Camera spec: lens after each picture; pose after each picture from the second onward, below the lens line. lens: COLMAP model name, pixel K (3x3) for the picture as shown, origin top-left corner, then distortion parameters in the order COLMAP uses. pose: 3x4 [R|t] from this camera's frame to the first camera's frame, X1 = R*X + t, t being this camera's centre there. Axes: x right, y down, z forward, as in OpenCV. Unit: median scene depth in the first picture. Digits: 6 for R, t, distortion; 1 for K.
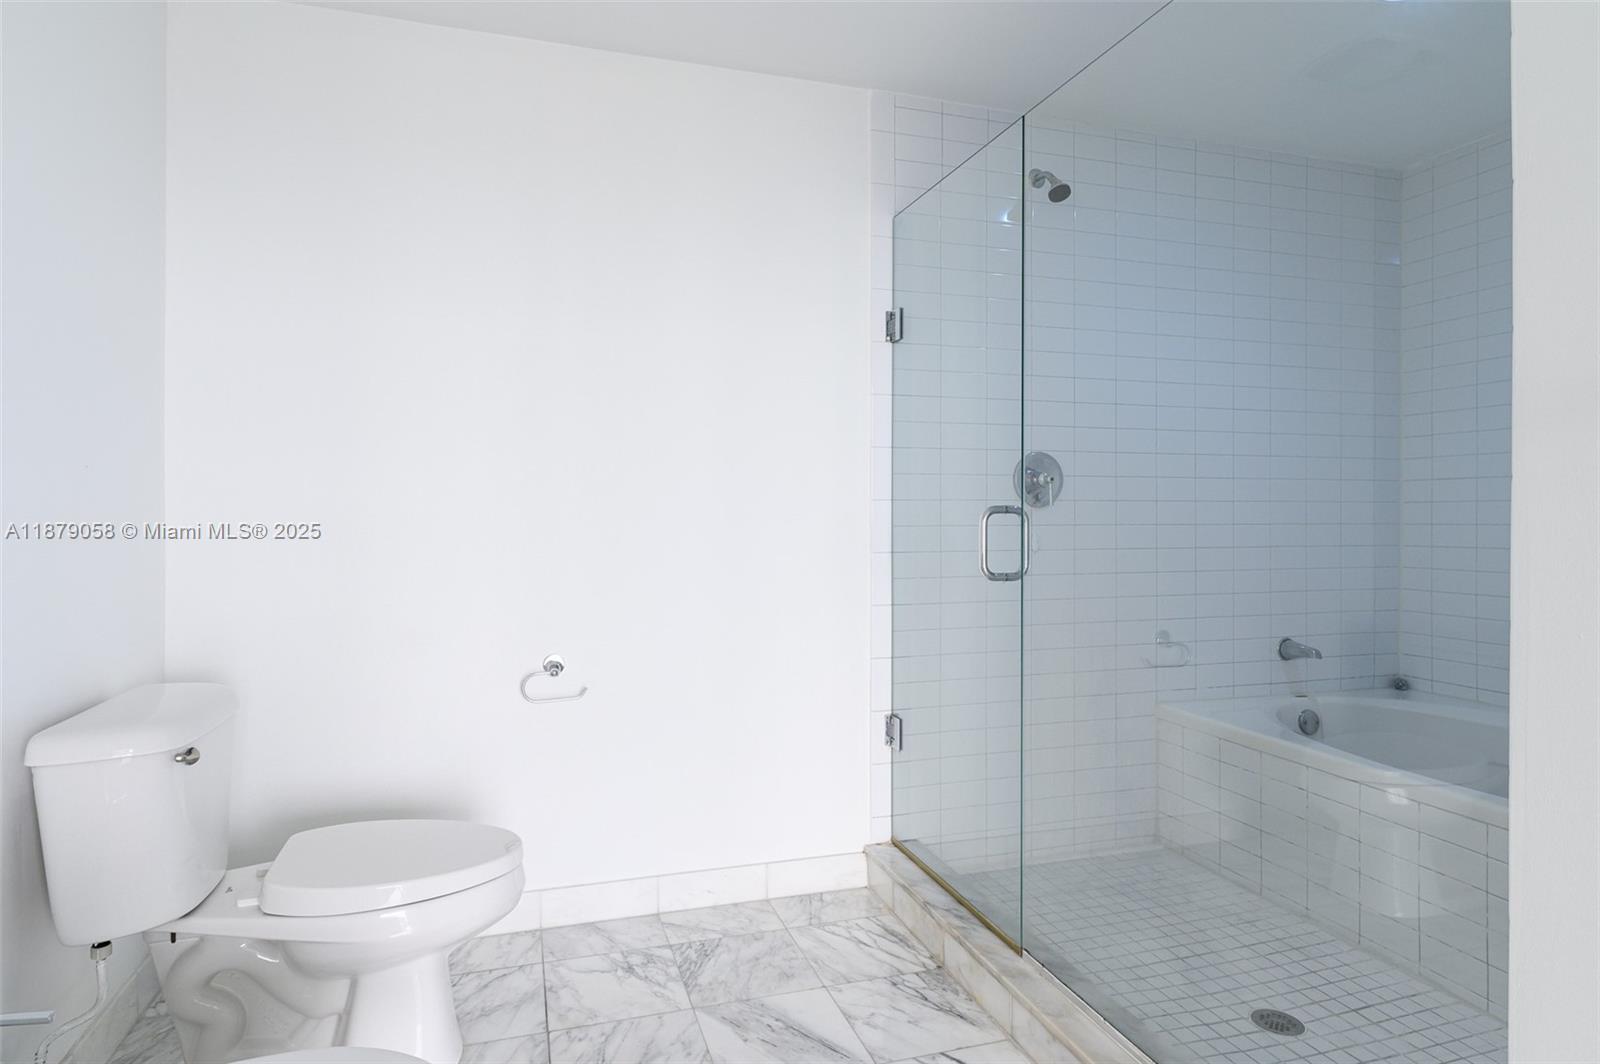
lens RADIAL K [[896.4, 0, 798.1], [0, 896.4, 522.3], [0, 0, 1]] dist [-0.000598, -0.019363]
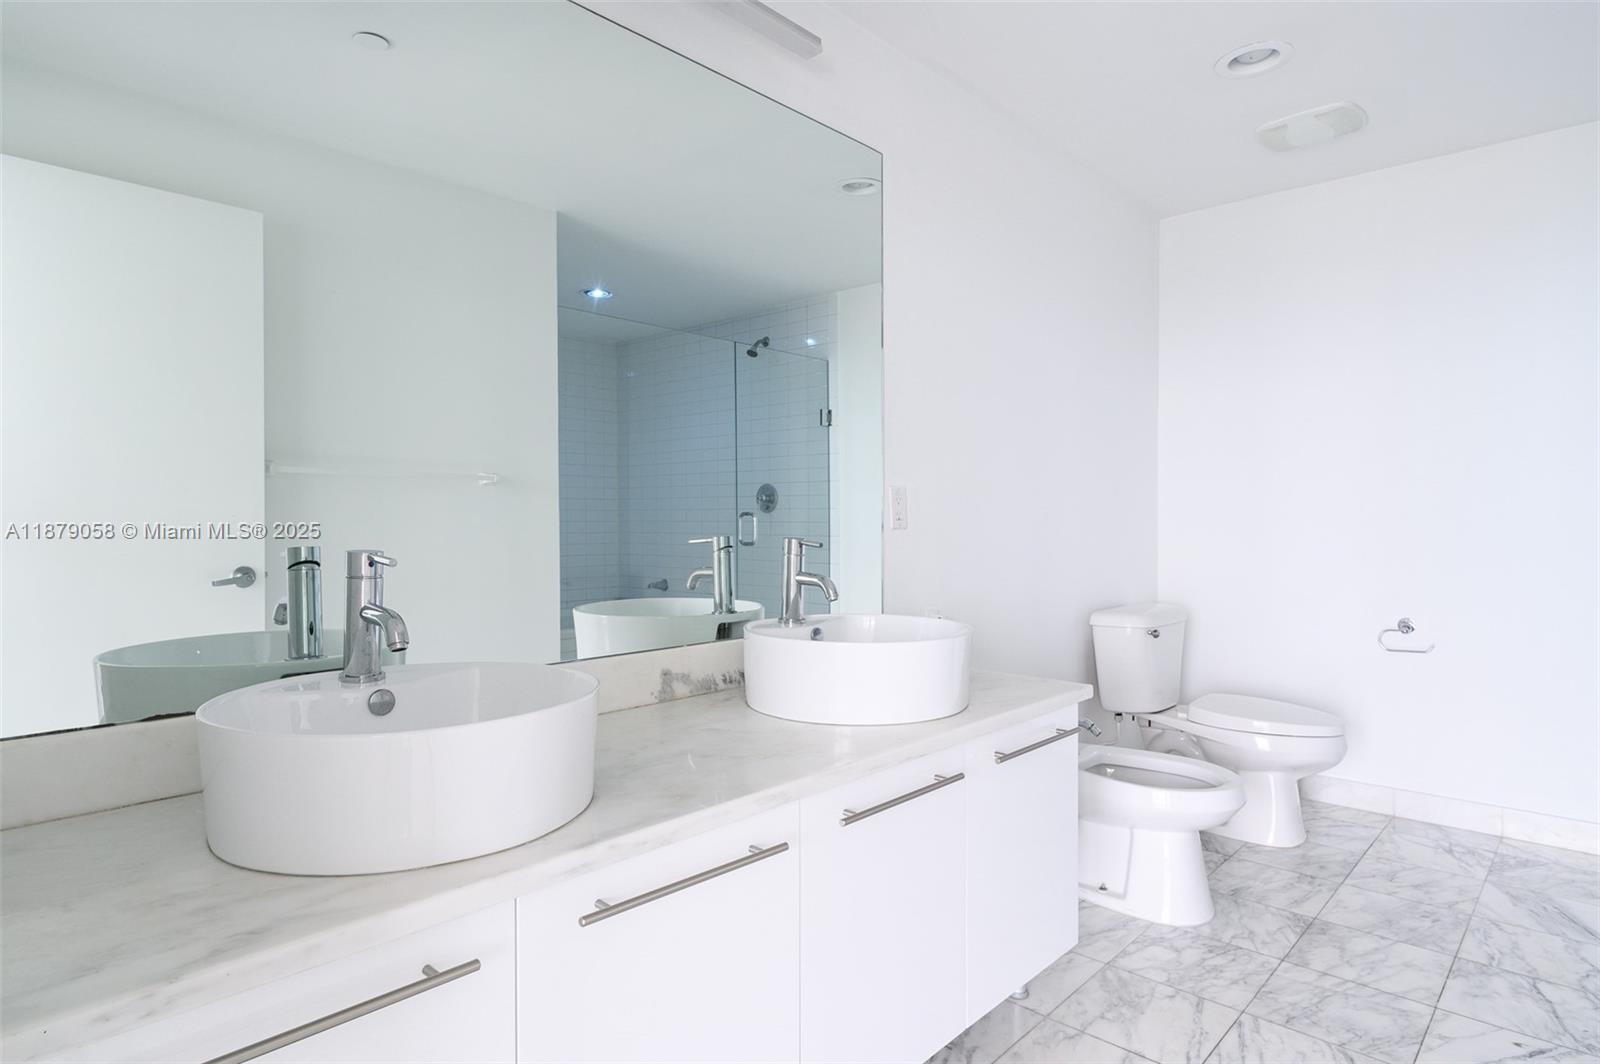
lens RADIAL K [[899.7, 0, 798.9], [0, 899.7, 527.7], [0, 0, 1]] dist [0.000904, -0.003257]
pose [[0.495235, 0.004872, -0.868746, 0.505213], [0.000877, 0.999981, 0.006108, -0.000245], [0.868759, -0.003787, 0.495221, -0.529560]]
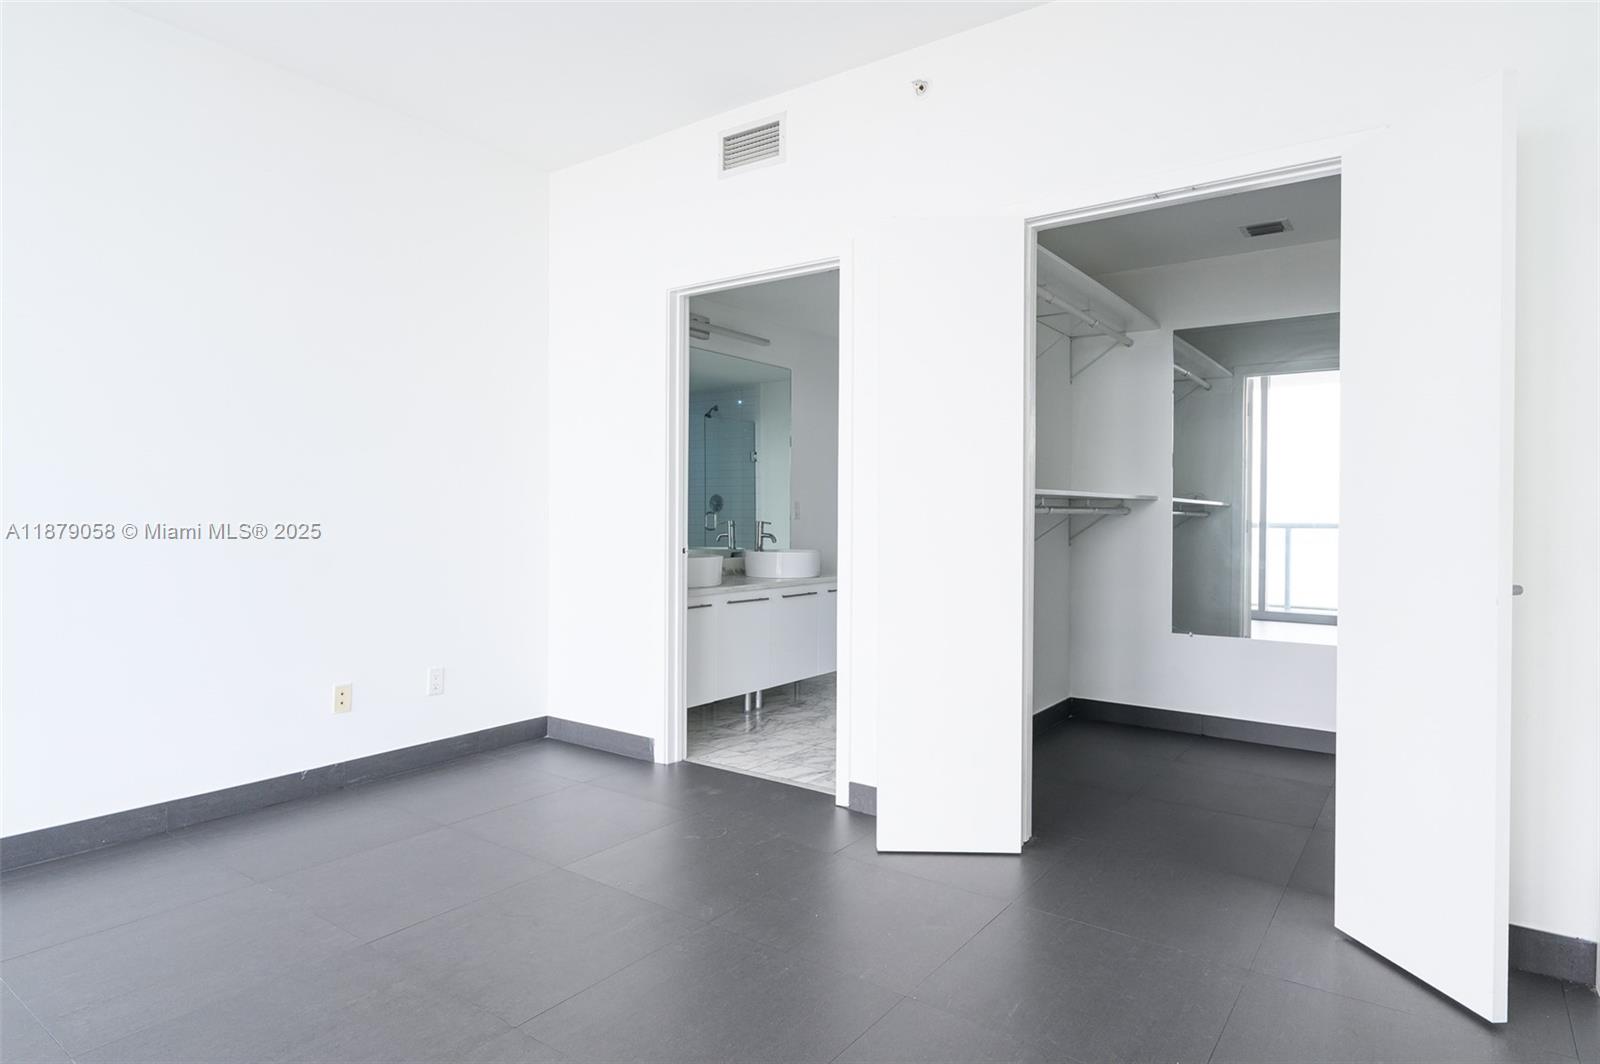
lens RADIAL K [[899.7, 0, 798.9], [0, 899.7, 527.7], [0, 0, 1]] dist [0.000904, -0.003257]
pose [[0.592810, 0.008045, -0.805302, 1.832048], [-0.006133, 0.999966, 0.005475, 0.019819], [0.805319, 0.001693, 0.592840, -1.505866]]
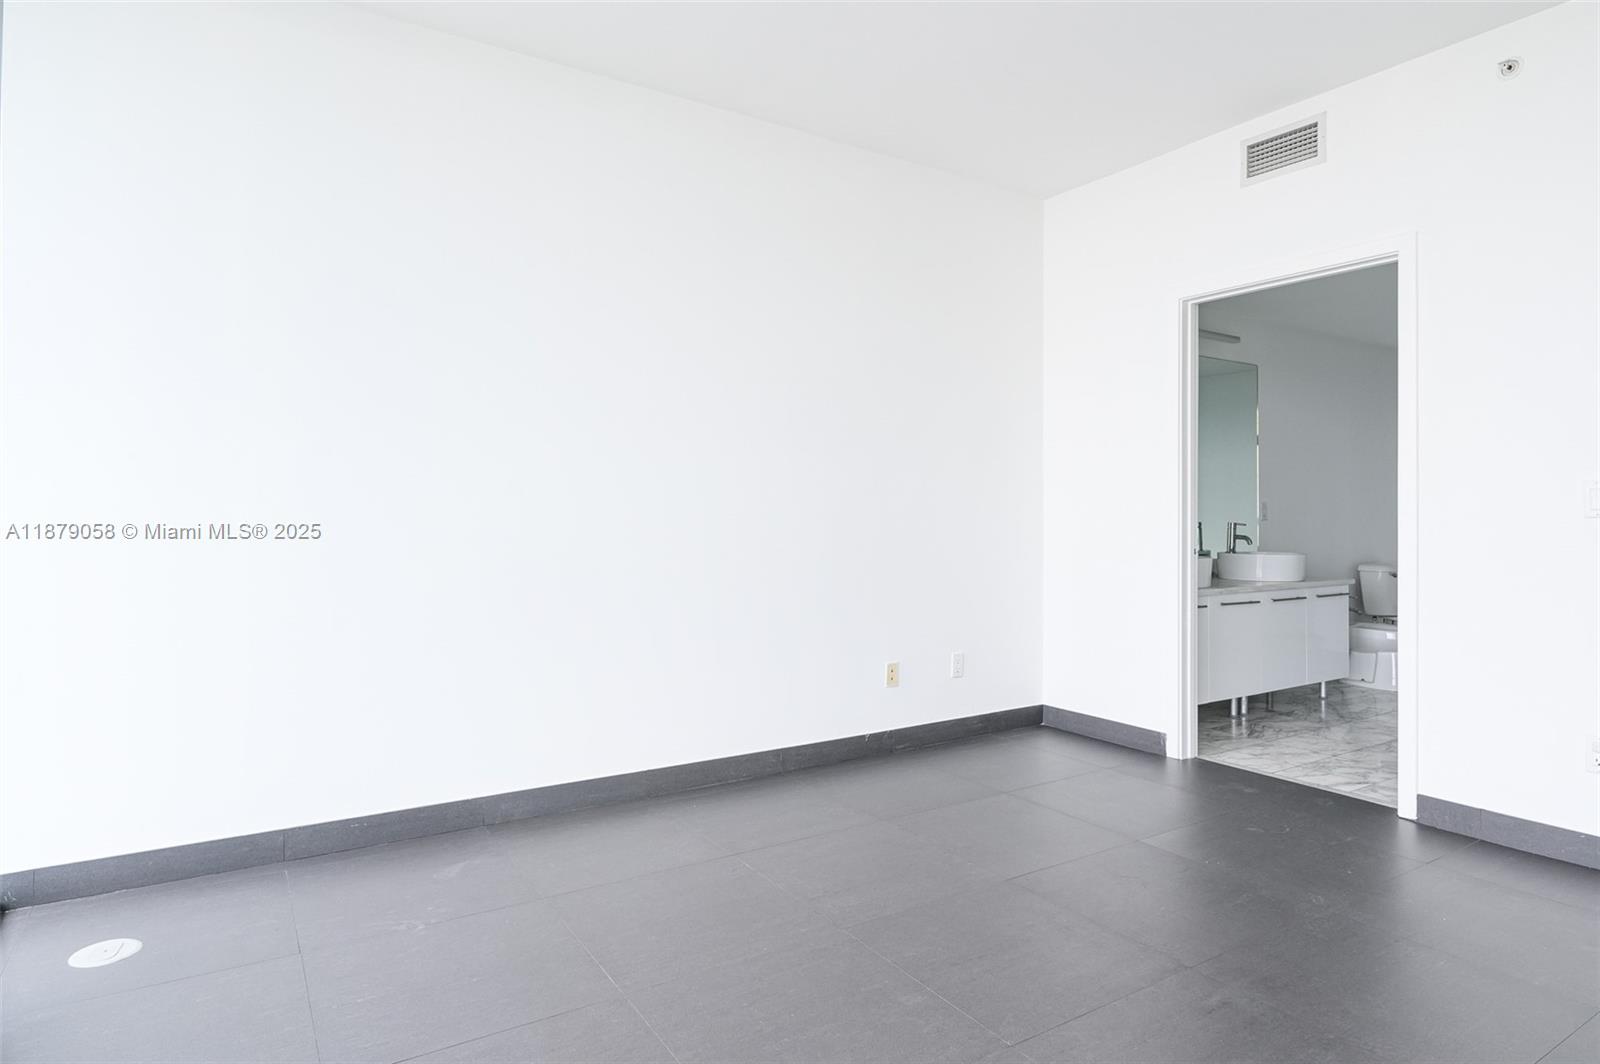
lens RADIAL K [[906.3, 0, 793.6], [0, 906.3, 513.3], [0, 0, 1]] dist [-0.000412, -0.001034]
pose [[0.254549, -0.007806, -0.967029, 1.830167], [-0.006296, 0.999933, -0.009729, 0.022112], [0.967040, 0.008565, 0.254482, -1.896377]]
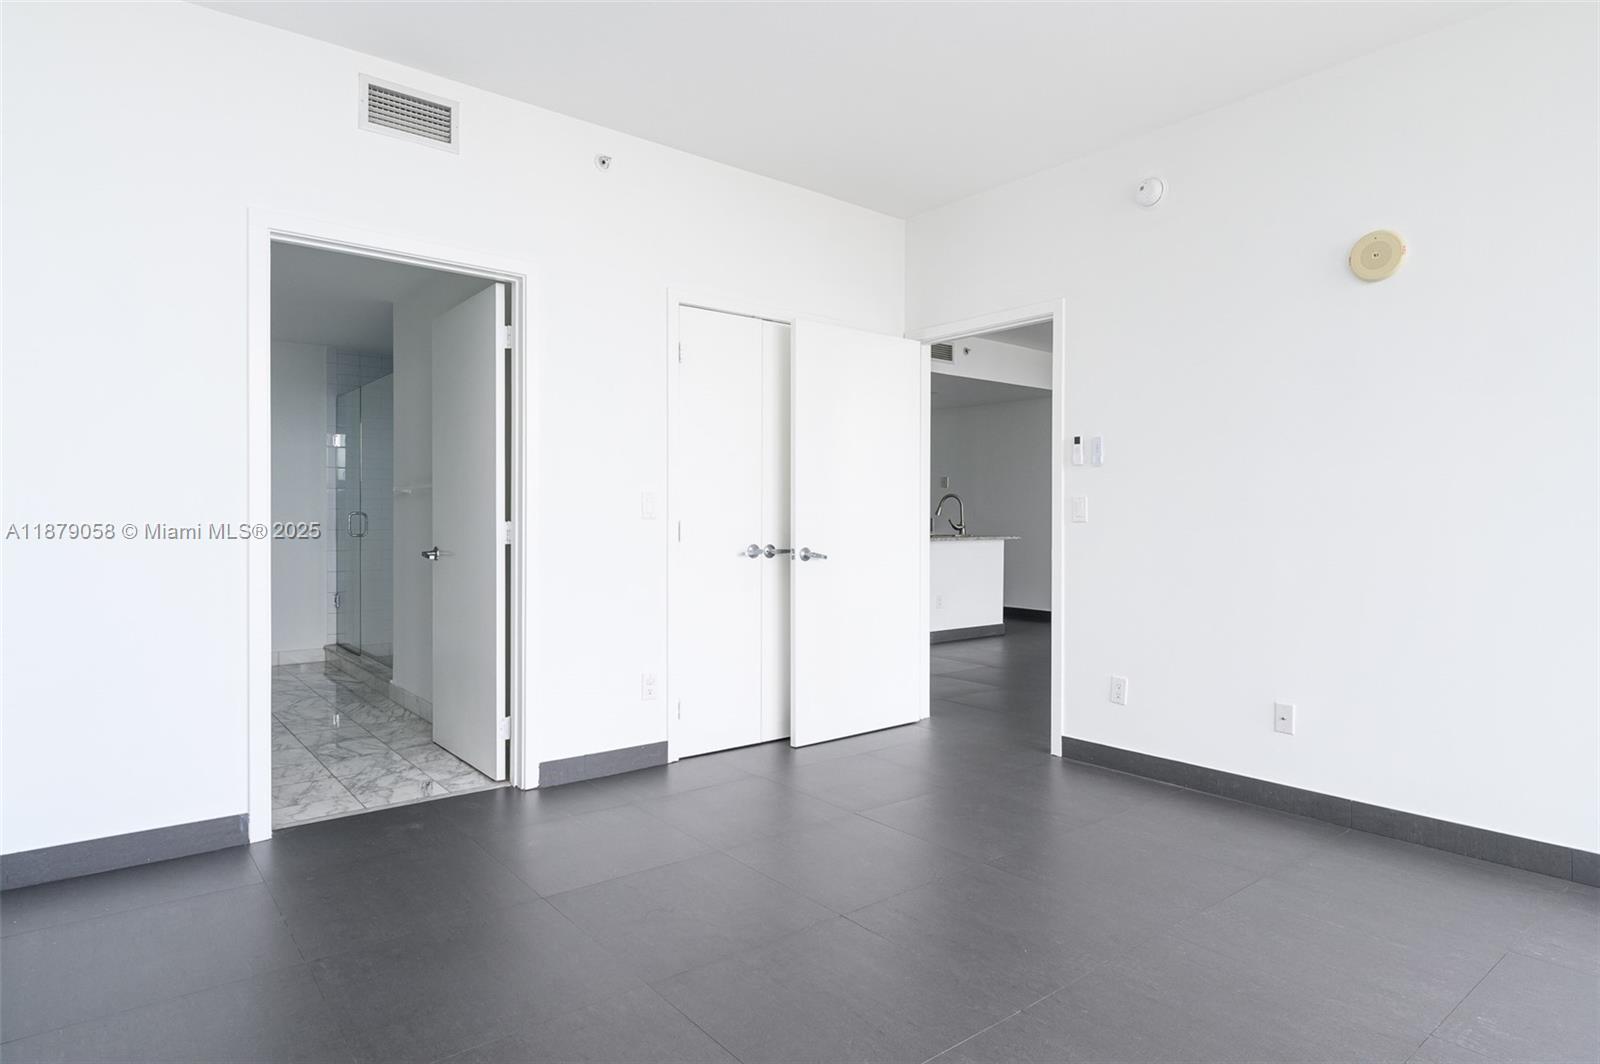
lens RADIAL K [[899.7, 0, 798.9], [0, 899.7, 527.7], [0, 0, 1]] dist [0.000904, -0.003257]
pose [[0.933223, -0.006527, 0.359238, 0.501974], [0.004068, 0.999963, 0.007600, 0.013922], [-0.359274, -0.005631, 0.933215, -2.250017]]
